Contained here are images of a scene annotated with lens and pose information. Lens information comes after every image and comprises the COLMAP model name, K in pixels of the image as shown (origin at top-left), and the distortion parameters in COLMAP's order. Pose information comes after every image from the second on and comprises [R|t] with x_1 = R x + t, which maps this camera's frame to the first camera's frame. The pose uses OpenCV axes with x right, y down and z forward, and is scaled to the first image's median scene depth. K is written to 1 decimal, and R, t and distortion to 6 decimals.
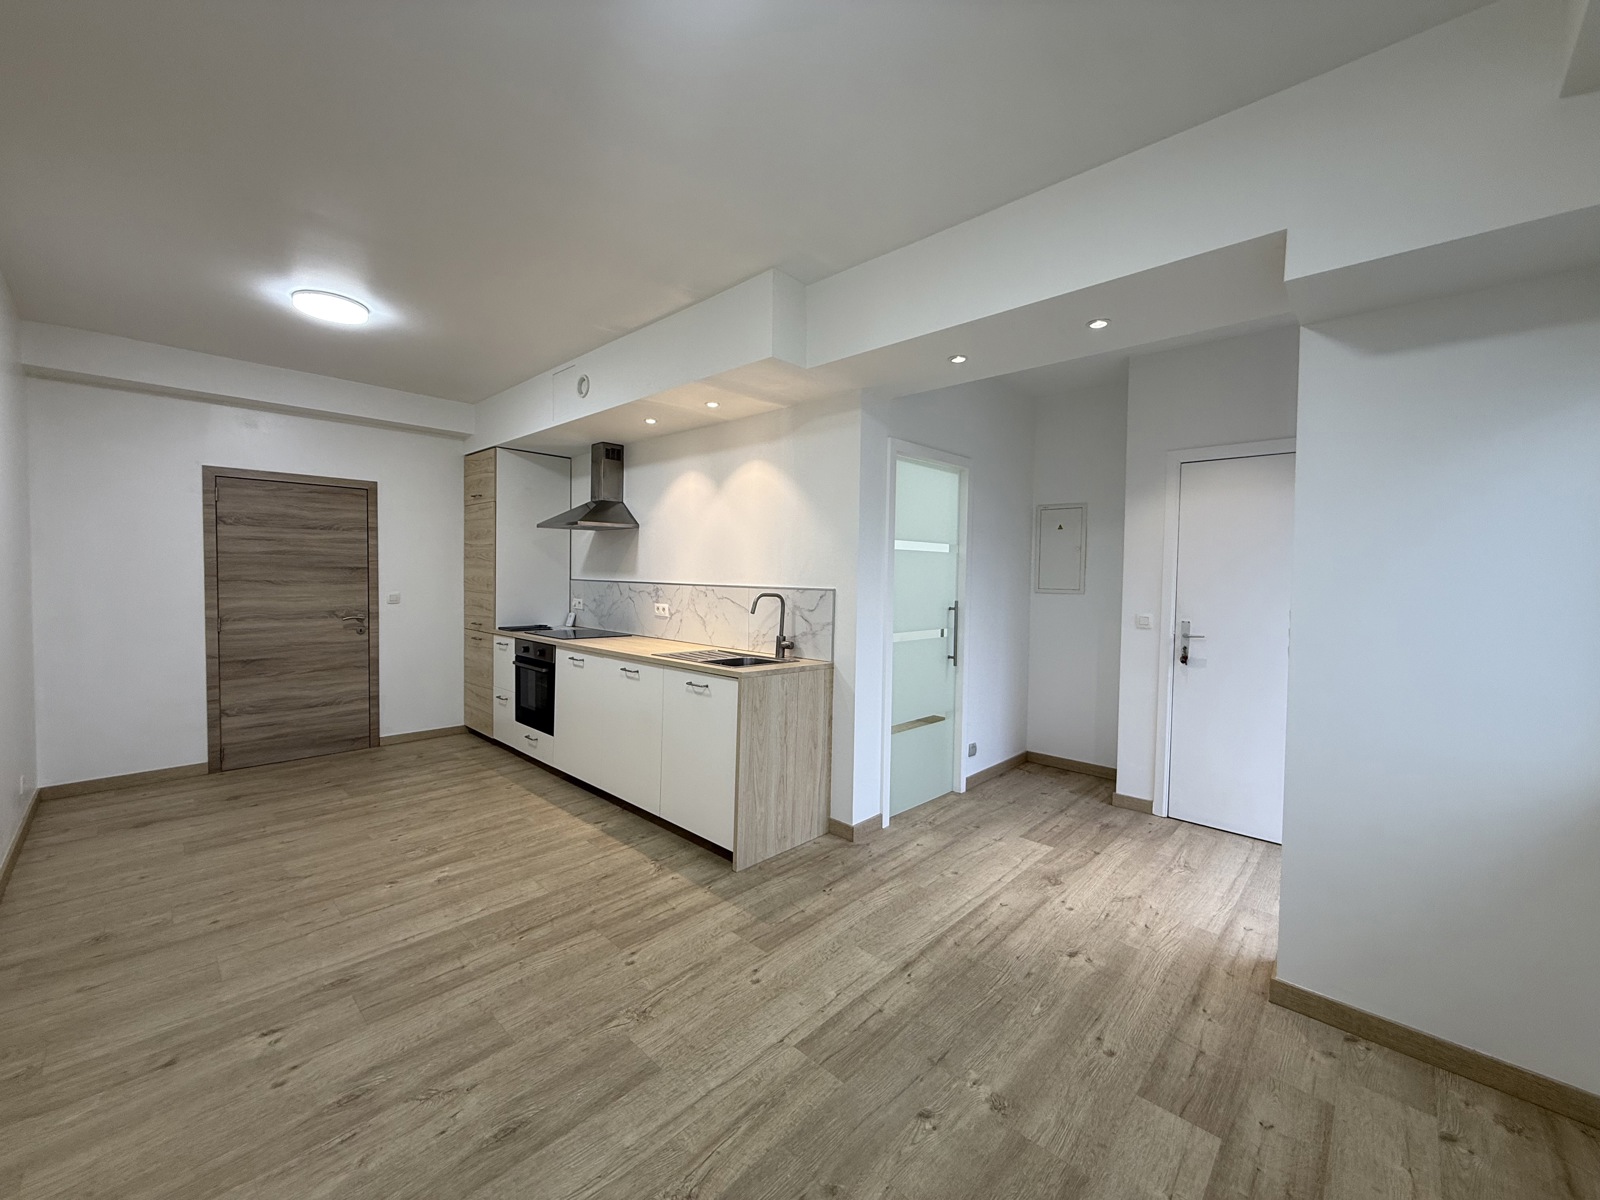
lens RADIAL K [[636.3, 0, 795.4], [0, 636.3, 597.6], [0, 0, 1]] dist [-0.001775, 0.000660]
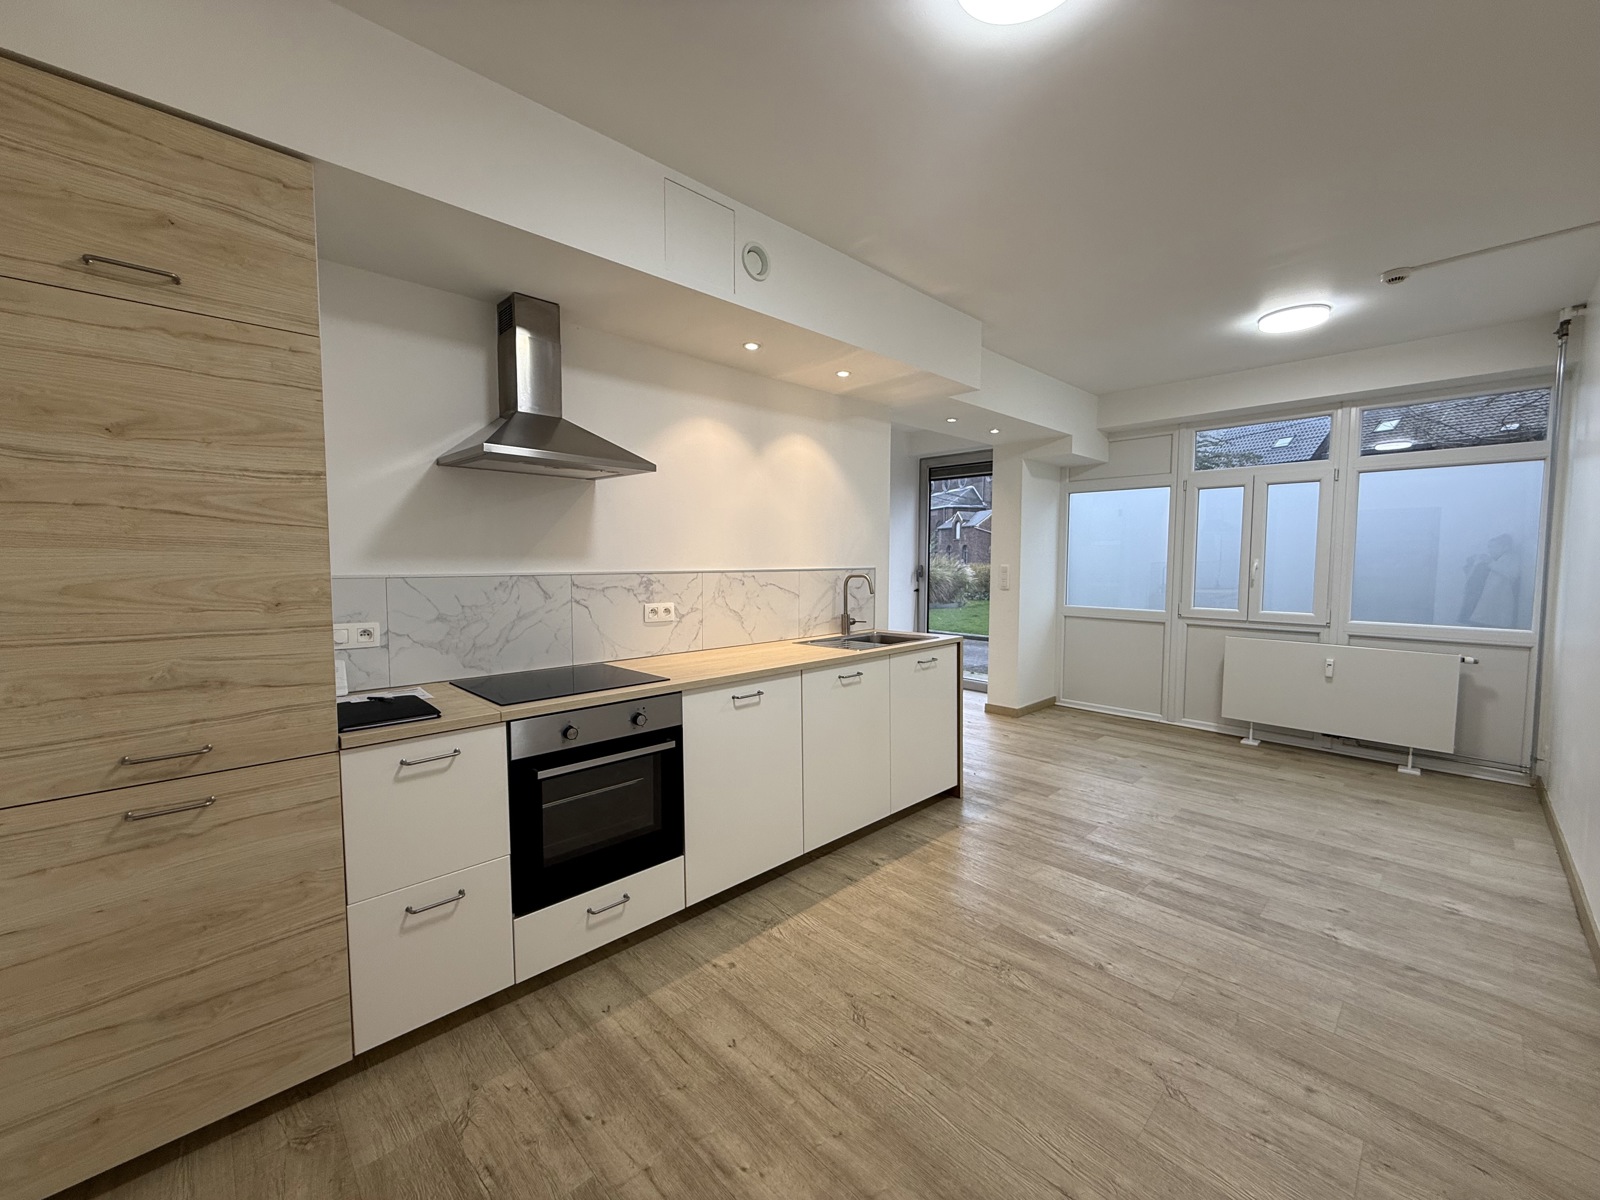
lens RADIAL K [[636.3, 0, 795.5], [0, 636.3, 597.9], [0, 0, 1]] dist [-0.001775, 0.000660]
pose [[0.046237, -0.081285, 0.995618, -1.141133], [0.035579, 0.996185, 0.079679, -0.057376], [-0.998297, 0.031739, 0.048953, 1.089575]]
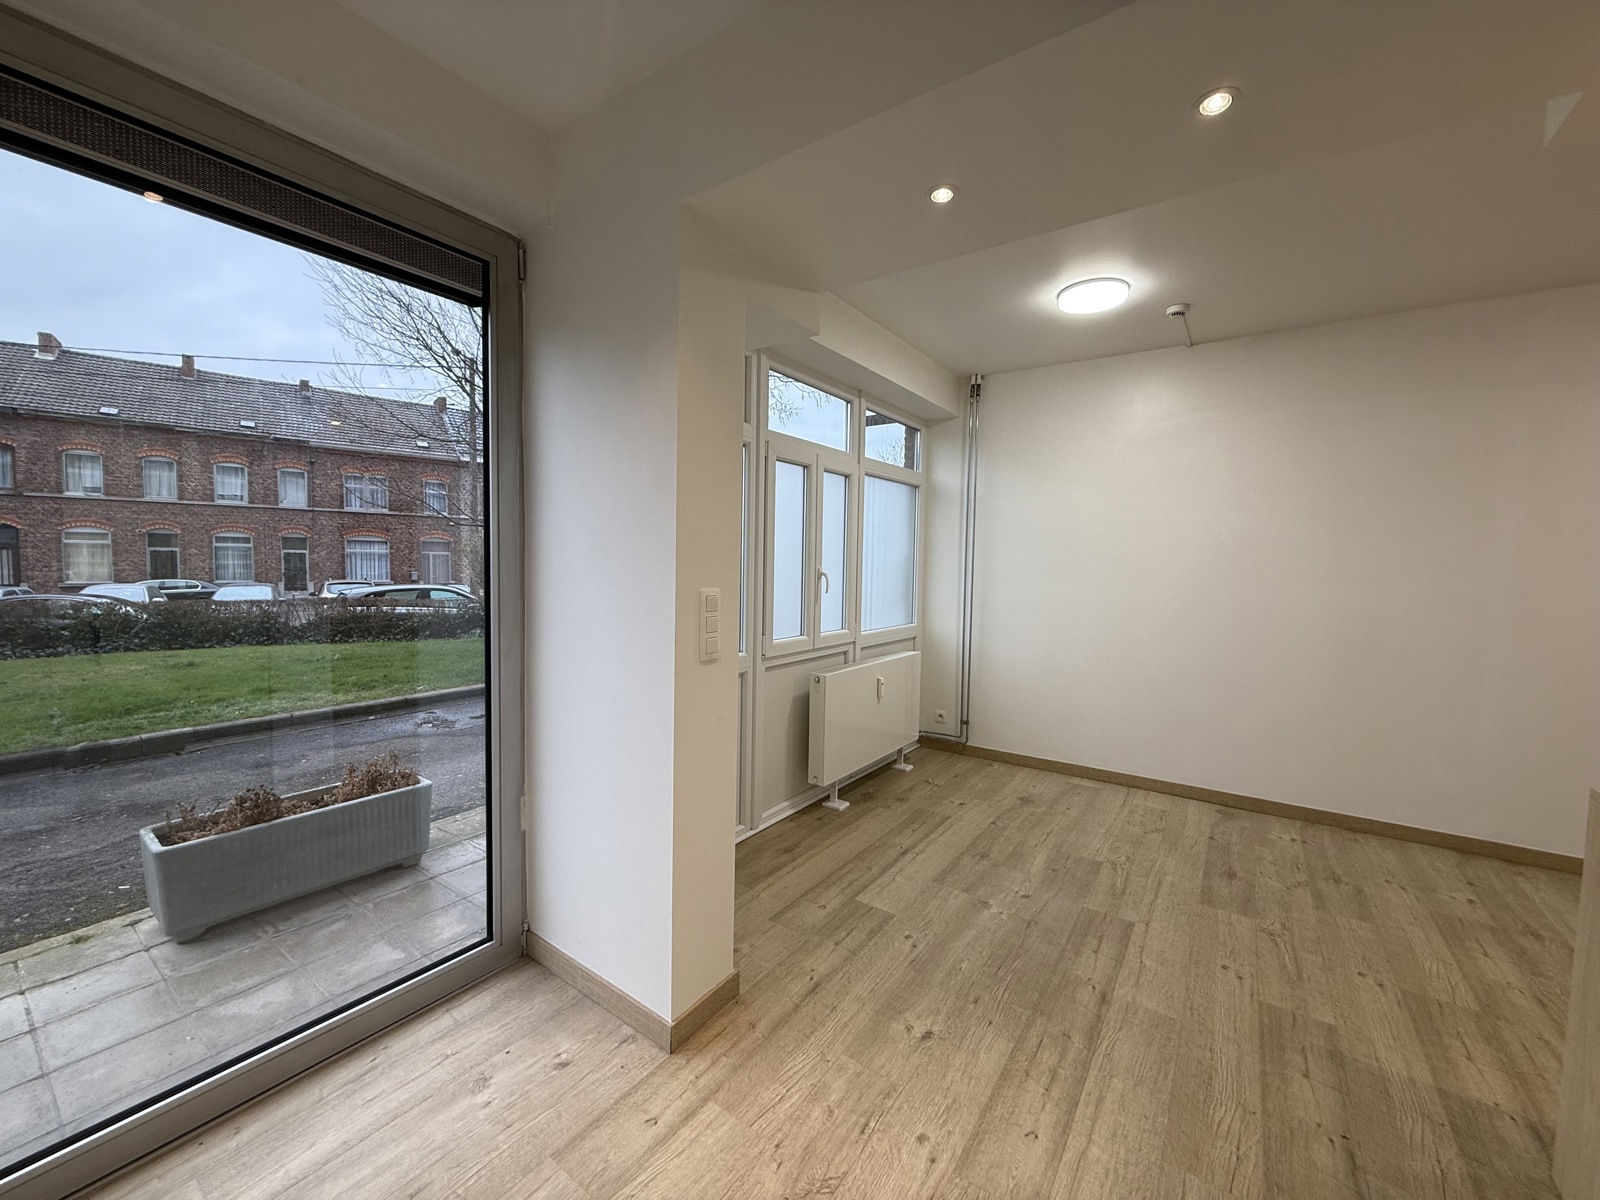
lens RADIAL K [[636.3, 0, 796.5], [0, 636.3, 594.9], [0, 0, 1]] dist [-0.001775, 0.000660]
pose [[-0.988677, -0.025097, -0.147944, 0.506841], [-0.038377, 0.995416, 0.087605, -0.039726], [0.145067, 0.092290, -0.985108, 1.187098]]
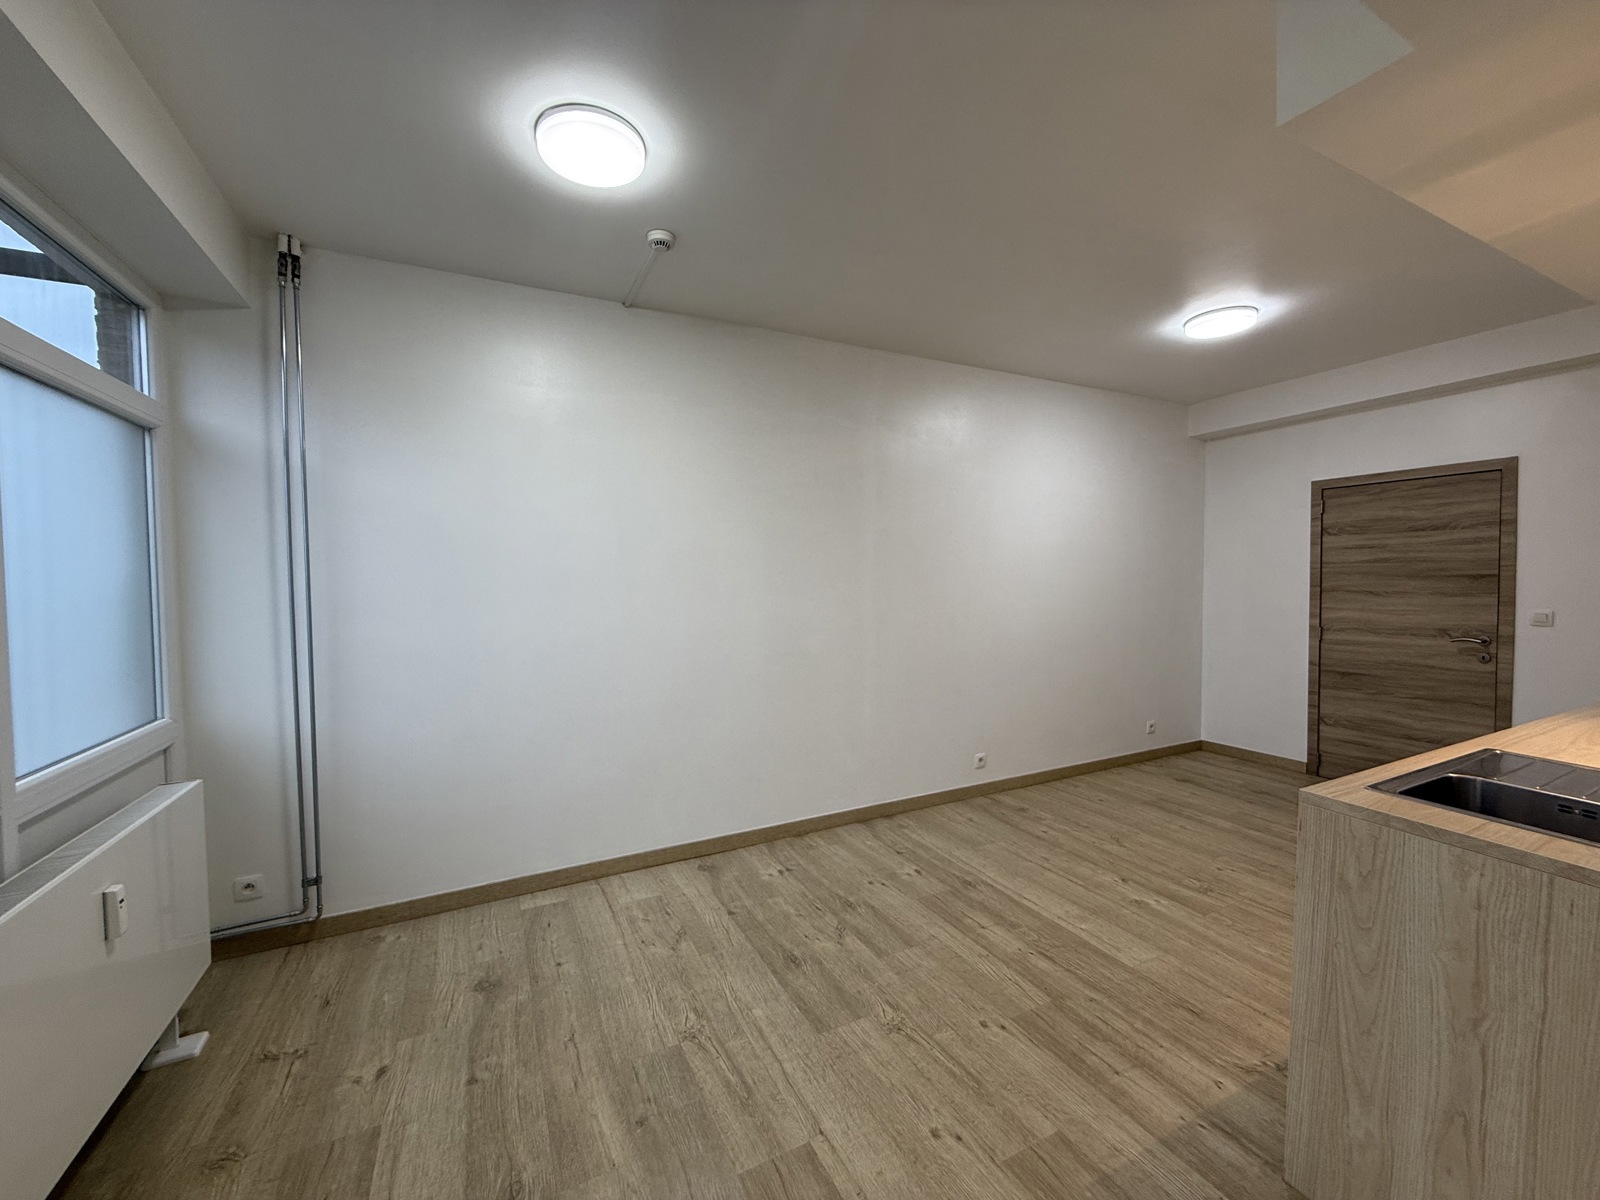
lens RADIAL K [[636.3, 0, 796.7], [0, 636.3, 598.9], [0, 0, 1]] dist [-0.001775, 0.000660]
pose [[-0.338650, 0.022150, -0.940652, 0.437067], [-0.028189, 0.999035, 0.033673, -0.030180], [0.940490, 0.037919, -0.337699, 0.686298]]
